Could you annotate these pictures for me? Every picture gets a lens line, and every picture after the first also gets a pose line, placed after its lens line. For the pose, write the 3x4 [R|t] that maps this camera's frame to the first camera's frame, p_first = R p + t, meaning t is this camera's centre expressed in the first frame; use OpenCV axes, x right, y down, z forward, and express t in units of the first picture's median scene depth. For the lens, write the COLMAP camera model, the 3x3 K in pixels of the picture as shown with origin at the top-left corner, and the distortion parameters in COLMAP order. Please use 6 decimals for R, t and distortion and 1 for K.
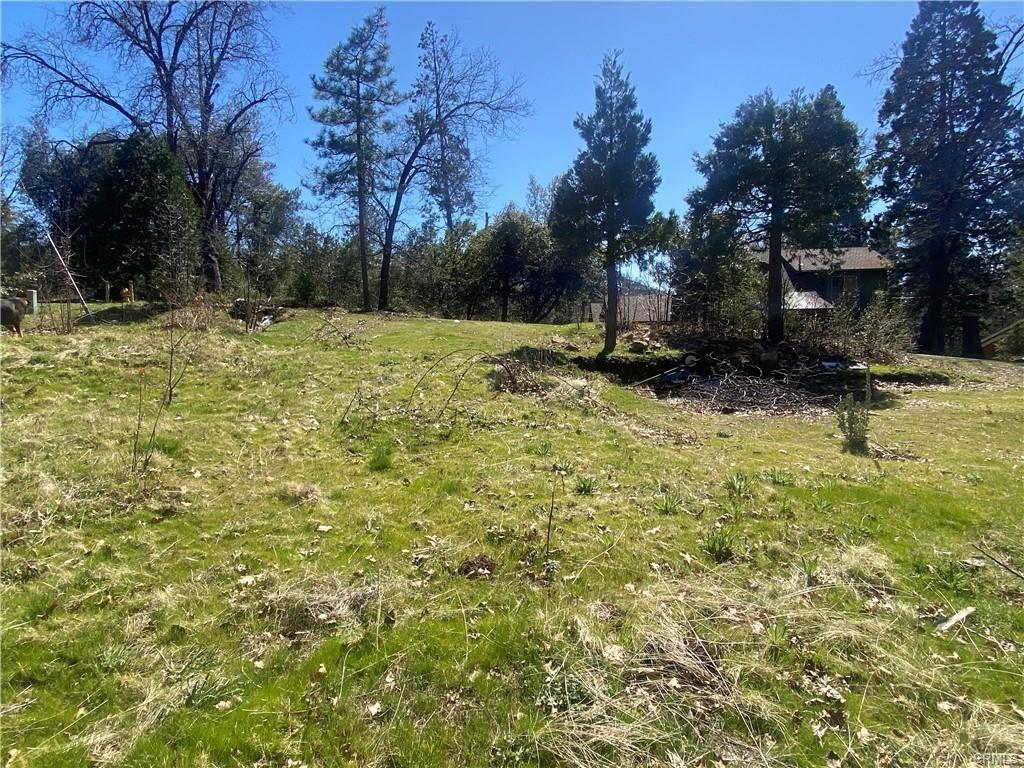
lens RADIAL K [[610.6, 0, 516.7], [0, 610.6, 381.0], [0, 0, 1]] dist [0.084036, -0.087219]
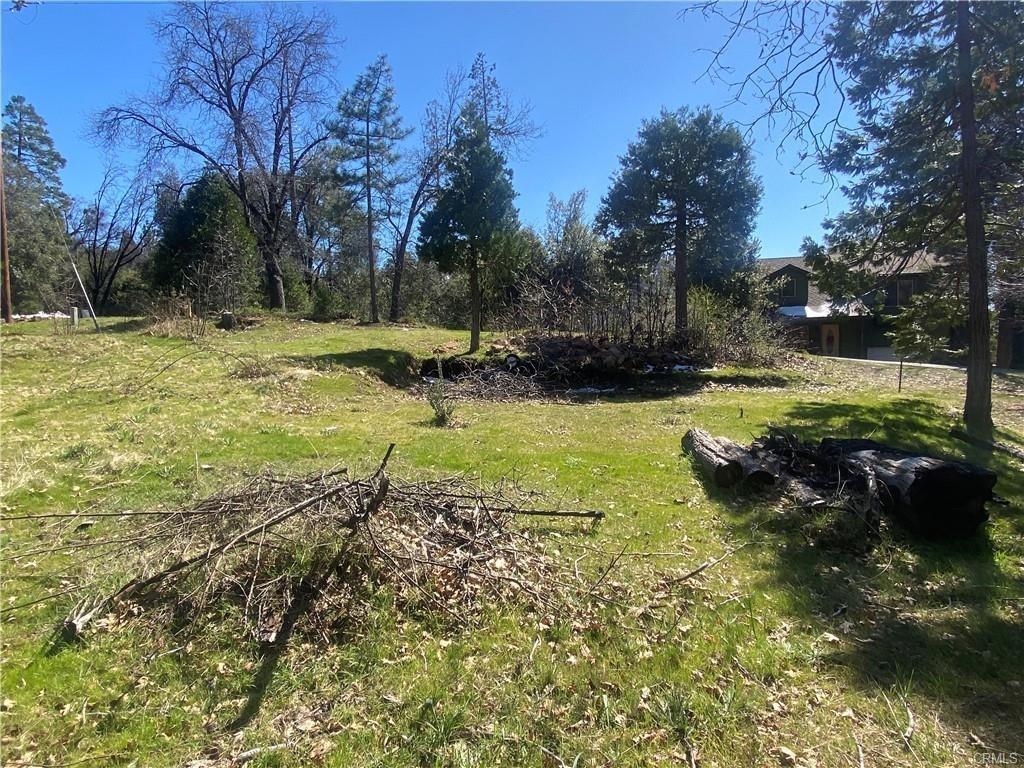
lens RADIAL K [[610.6, 0, 516.7], [0, 610.6, 381.0], [0, 0, 1]] dist [0.084036, -0.087219]
pose [[0.979571, 0.009067, -0.200892, 0.246052], [-0.012391, 0.999806, -0.015299, 0.008881], [0.200714, 0.017475, 0.979494, -0.051310]]
